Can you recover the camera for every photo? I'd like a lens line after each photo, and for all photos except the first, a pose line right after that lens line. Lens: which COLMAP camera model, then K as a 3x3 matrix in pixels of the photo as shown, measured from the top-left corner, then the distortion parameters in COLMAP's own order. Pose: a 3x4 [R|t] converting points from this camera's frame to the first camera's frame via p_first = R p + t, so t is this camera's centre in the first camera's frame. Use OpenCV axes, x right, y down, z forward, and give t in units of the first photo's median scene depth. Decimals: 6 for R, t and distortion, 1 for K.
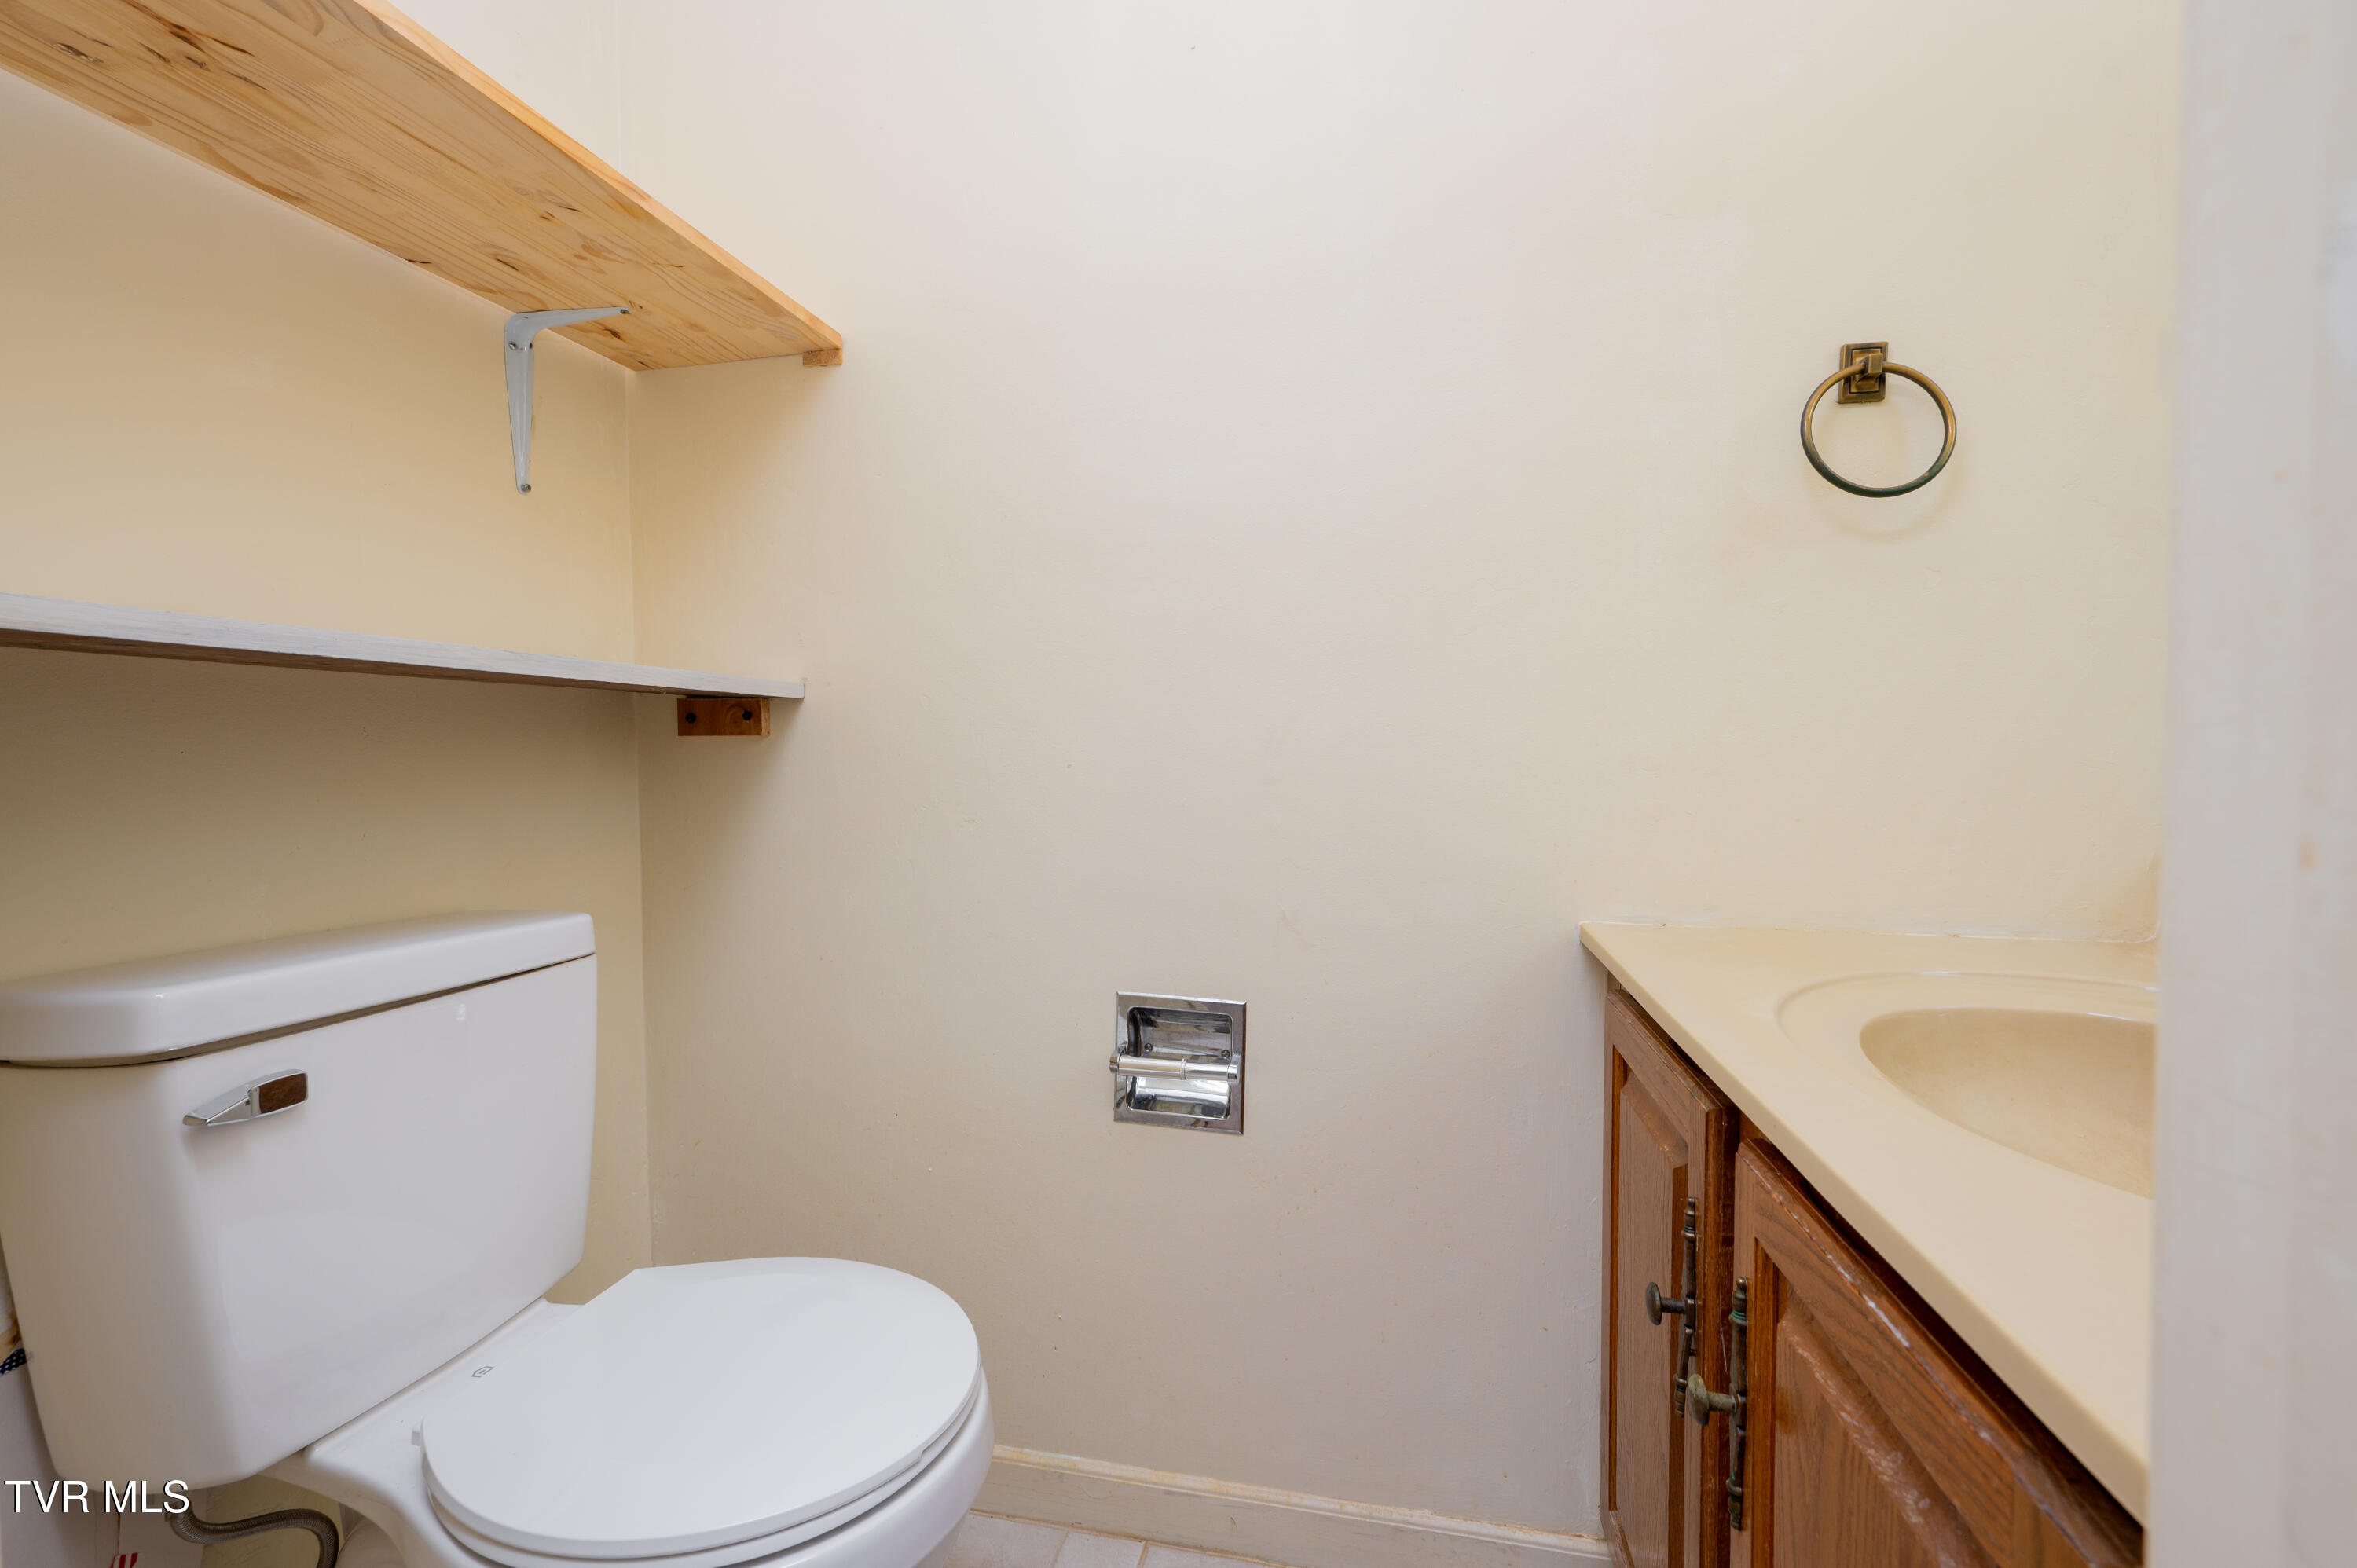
lens RADIAL K [[982.1, 0, 1180.9], [0, 982.1, 790.9], [0, 0, 1]] dist [-0.000922, -0.000127]
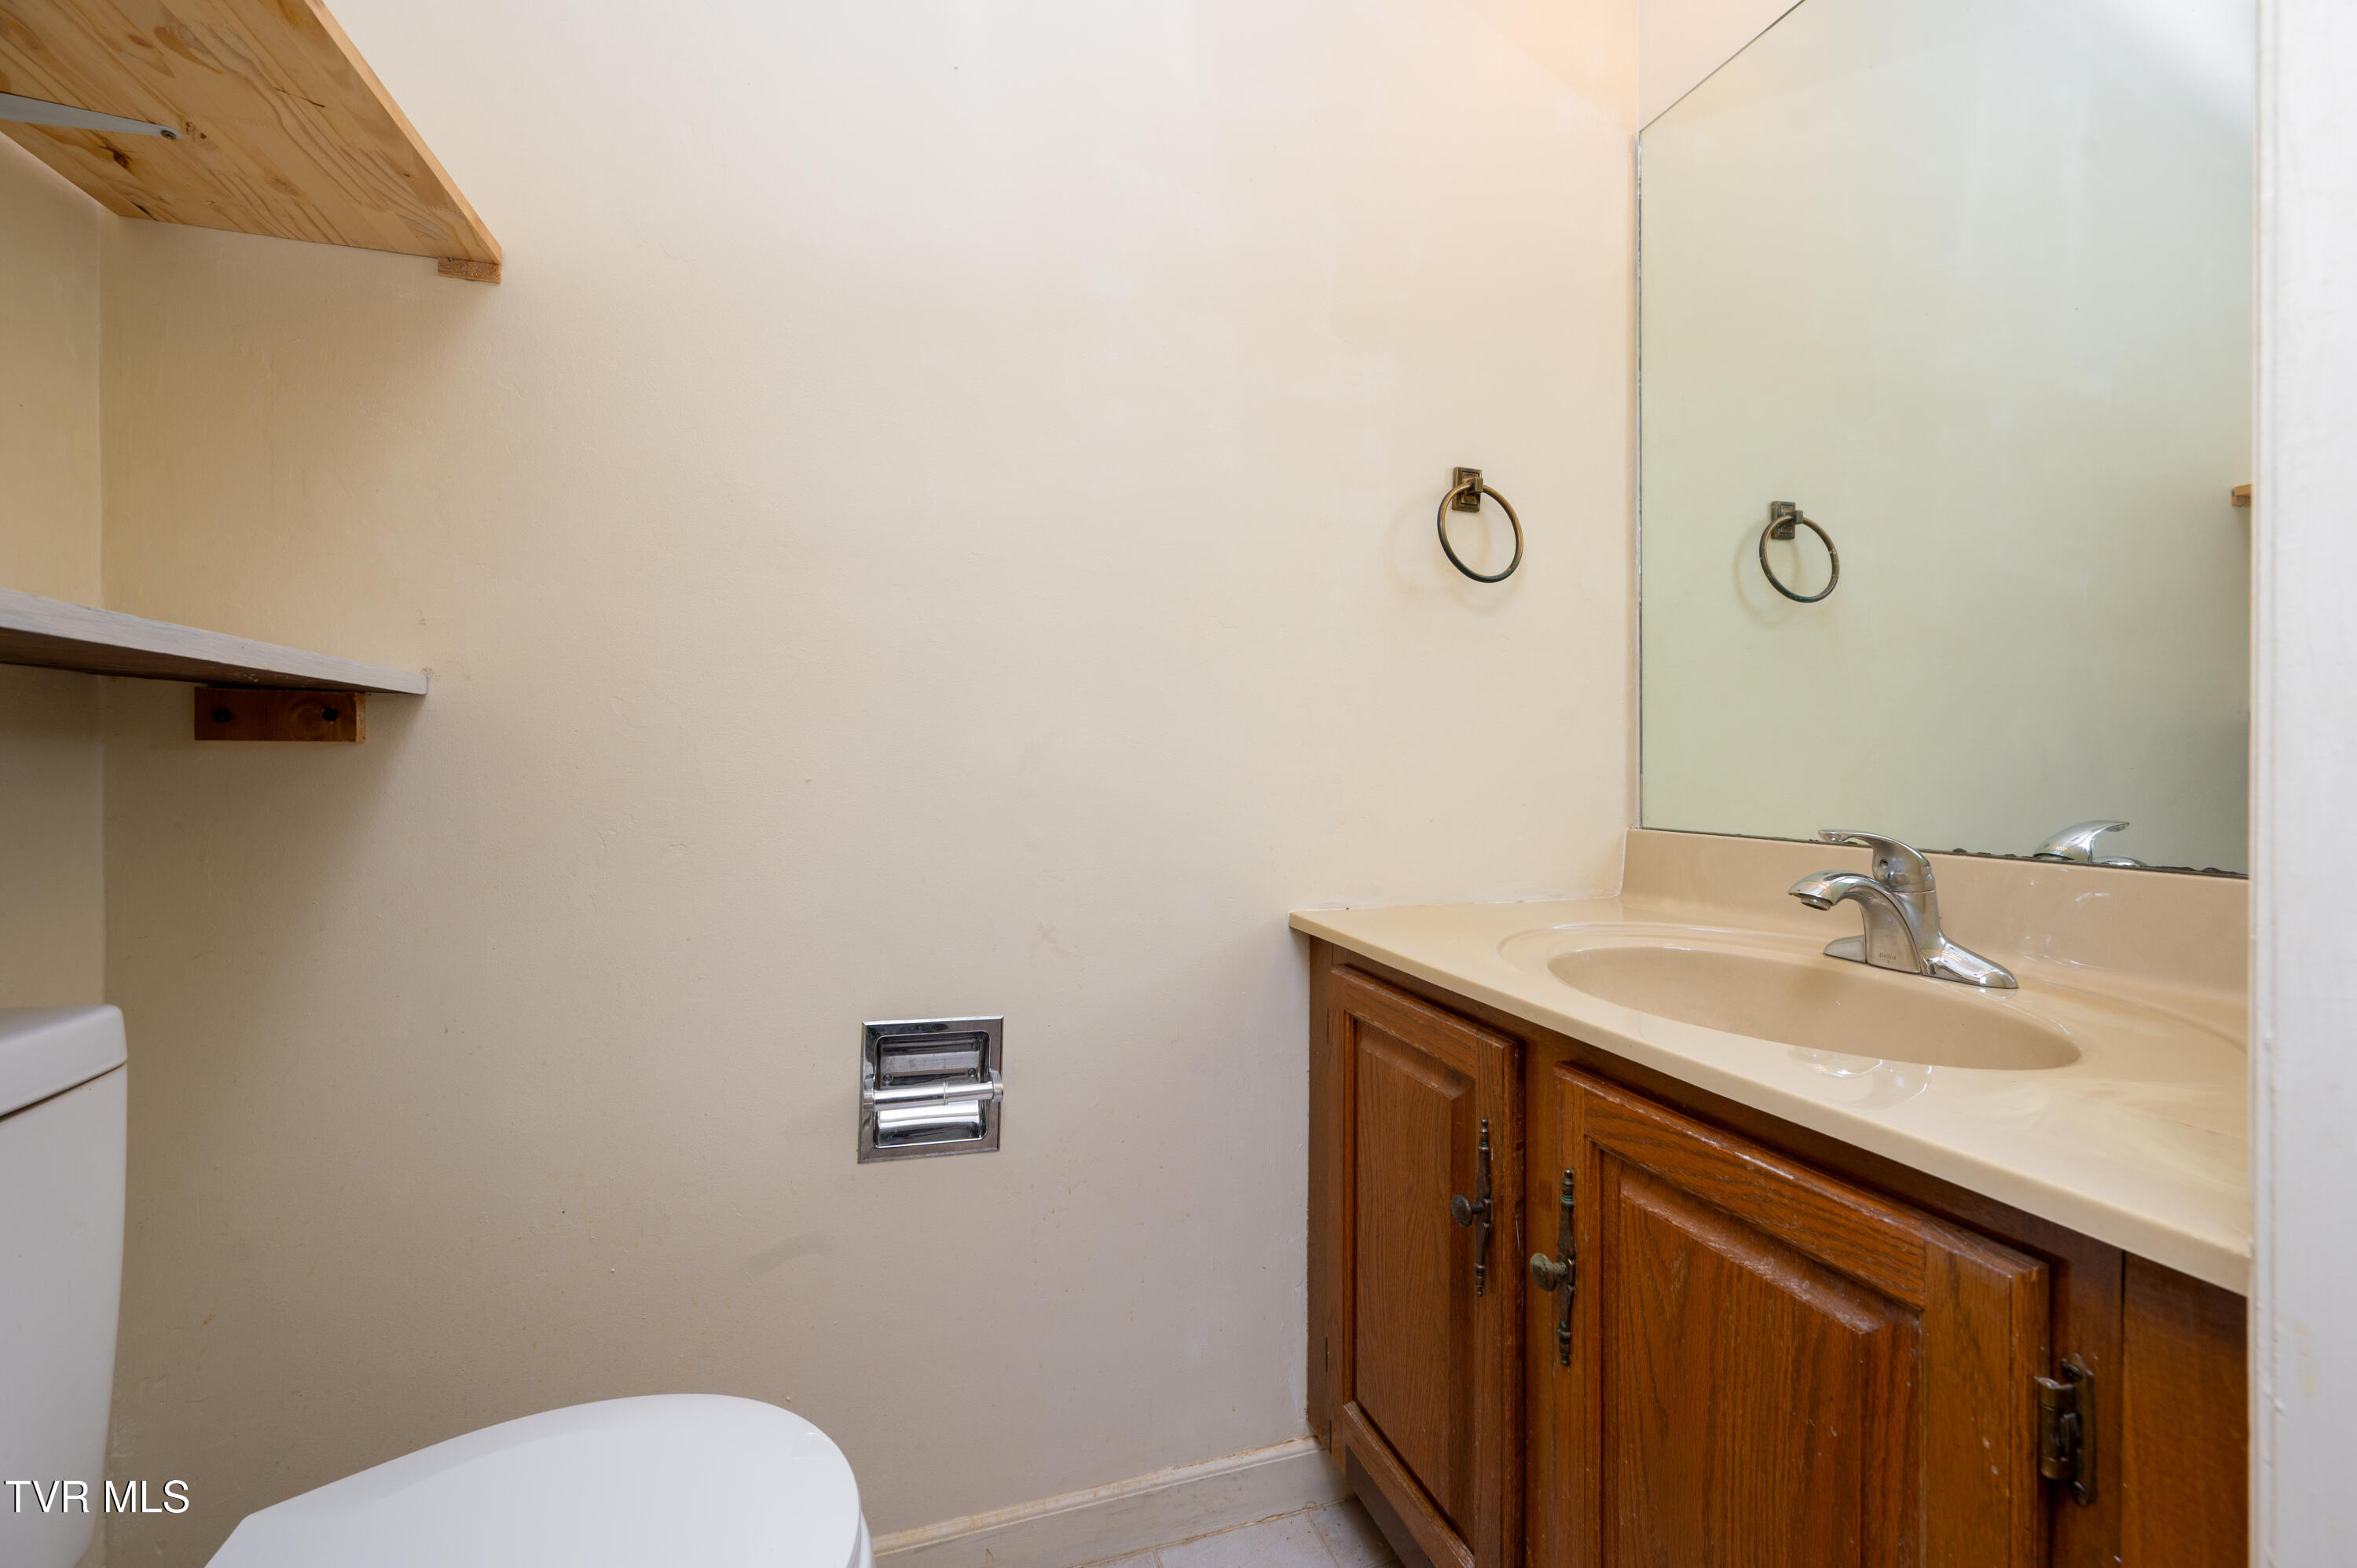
lens RADIAL K [[934.4, 0, 1176.0], [0, 934.4, 770.5], [0, 0, 1]] dist [-0.000105, 0.000140]
pose [[0.869977, 0.001832, 0.493089, -0.256413], [0.014441, 0.999469, -0.029192, -0.004772], [-0.492881, 0.032517, 0.869489, 0.076968]]
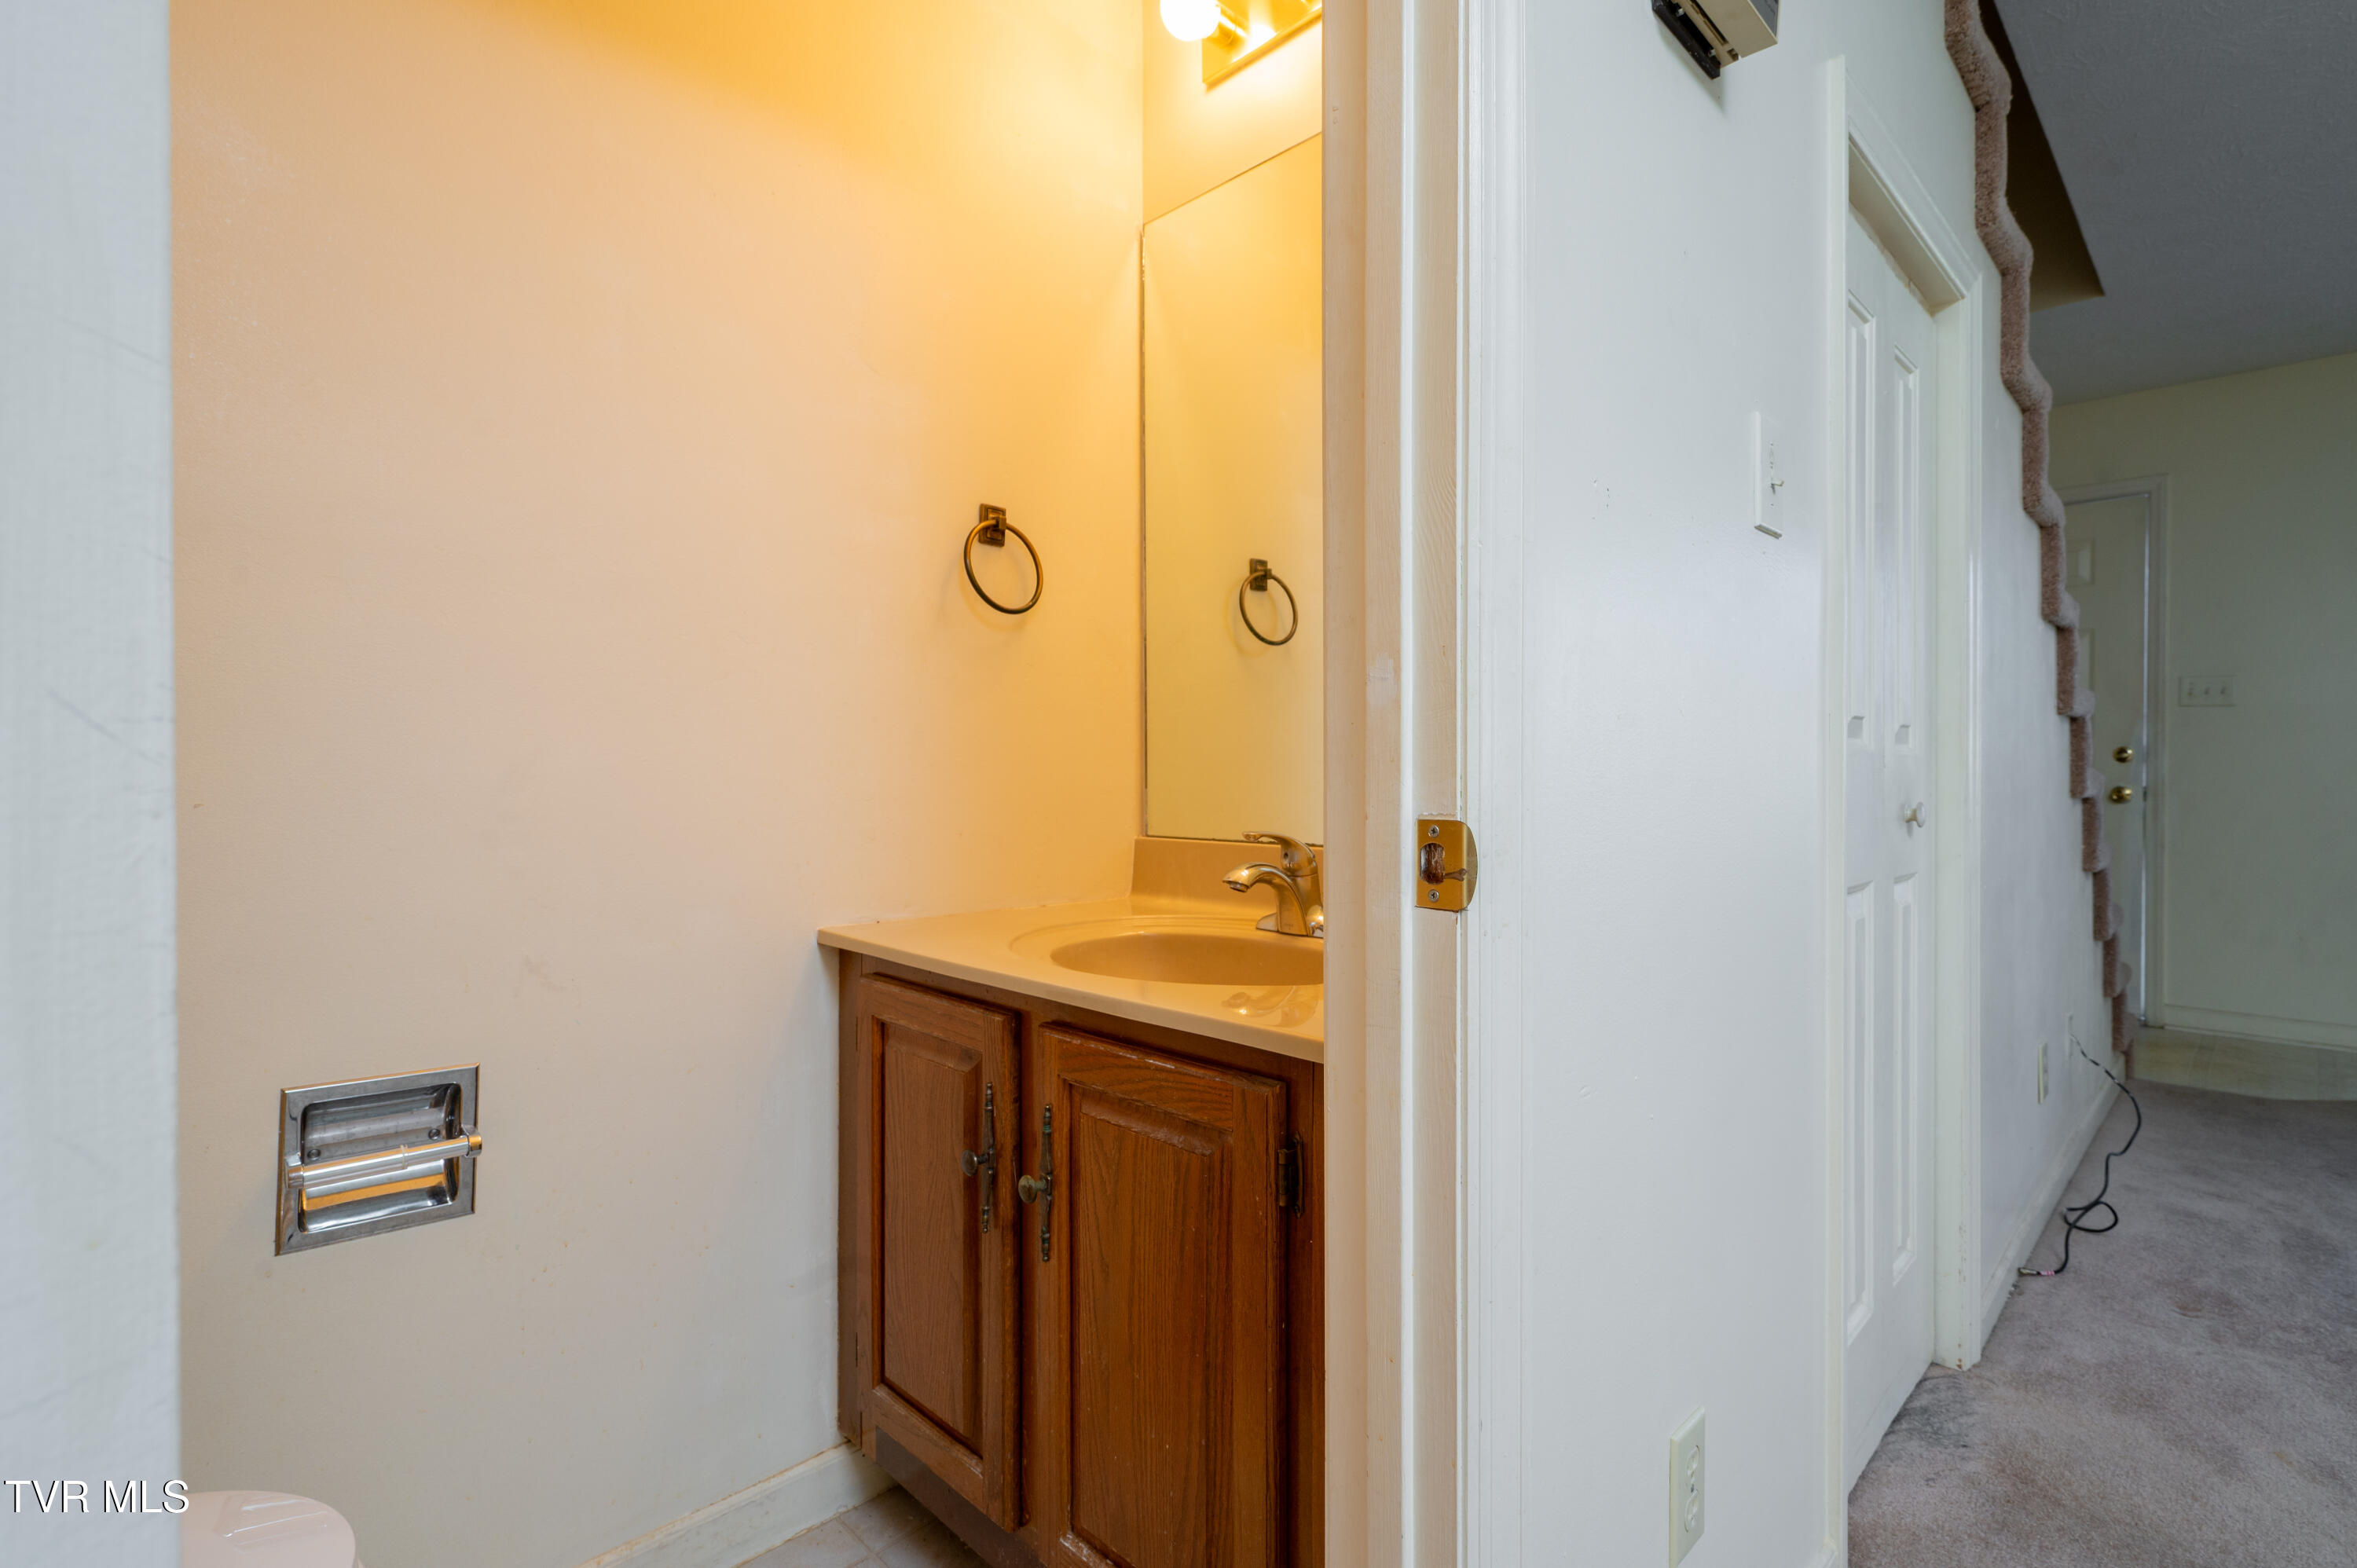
lens RADIAL K [[1088.8, 0, 1240.8], [0, 1088.8, 780.1], [0, 0, 1]] dist [0.000546, 0.000062]
pose [[0.541847, -0.001228, 0.840477, -0.408660], [0.030231, 0.999380, -0.018030, -0.006274], [-0.839934, 0.035178, 0.541548, -0.151346]]
